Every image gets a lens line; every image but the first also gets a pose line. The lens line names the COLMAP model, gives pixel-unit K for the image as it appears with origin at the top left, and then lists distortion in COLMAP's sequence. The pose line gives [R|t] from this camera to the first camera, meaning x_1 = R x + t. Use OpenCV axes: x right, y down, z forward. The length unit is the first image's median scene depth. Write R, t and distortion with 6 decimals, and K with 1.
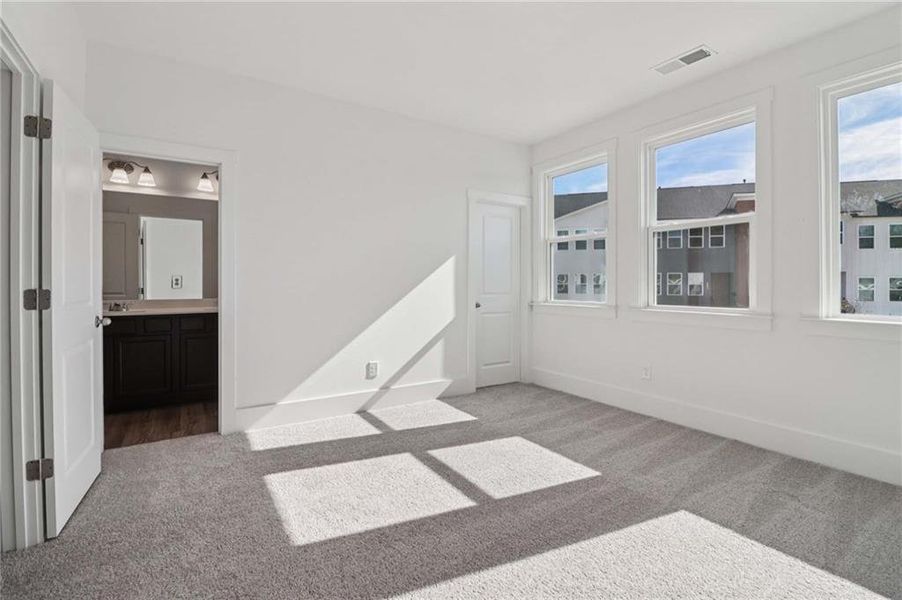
lens RADIAL K [[430.2, 0, 452.7], [0, 430.2, 285.3], [0, 0, 1]] dist [0.001190, -0.012473]
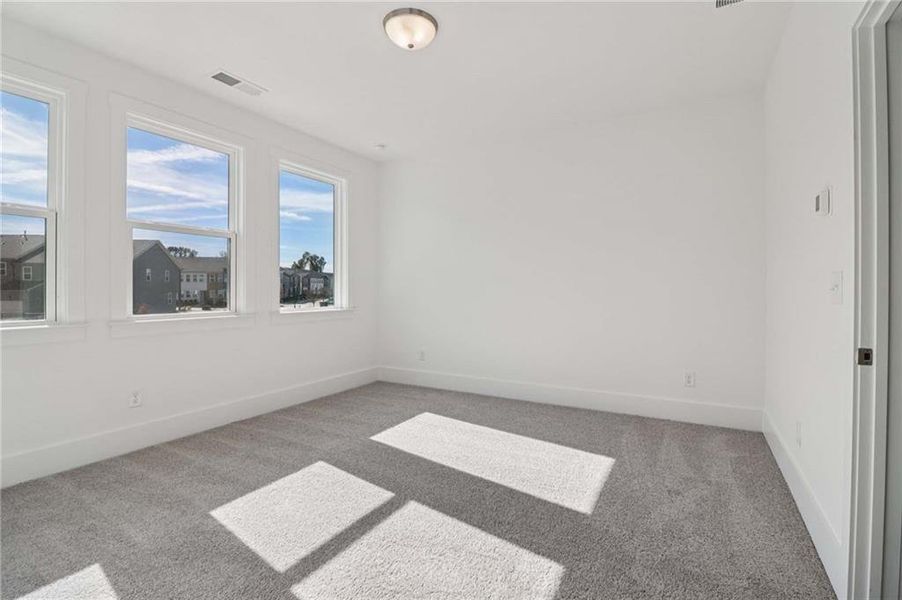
lens RADIAL K [[430.2, 0, 452.7], [0, 430.2, 285.3], [0, 0, 1]] dist [0.001190, -0.012473]
pose [[-0.482362, 0.005170, 0.875957, -0.700059], [0.002256, 0.999987, -0.004659, -0.007953], [-0.875969, -0.000272, -0.482367, 1.088340]]
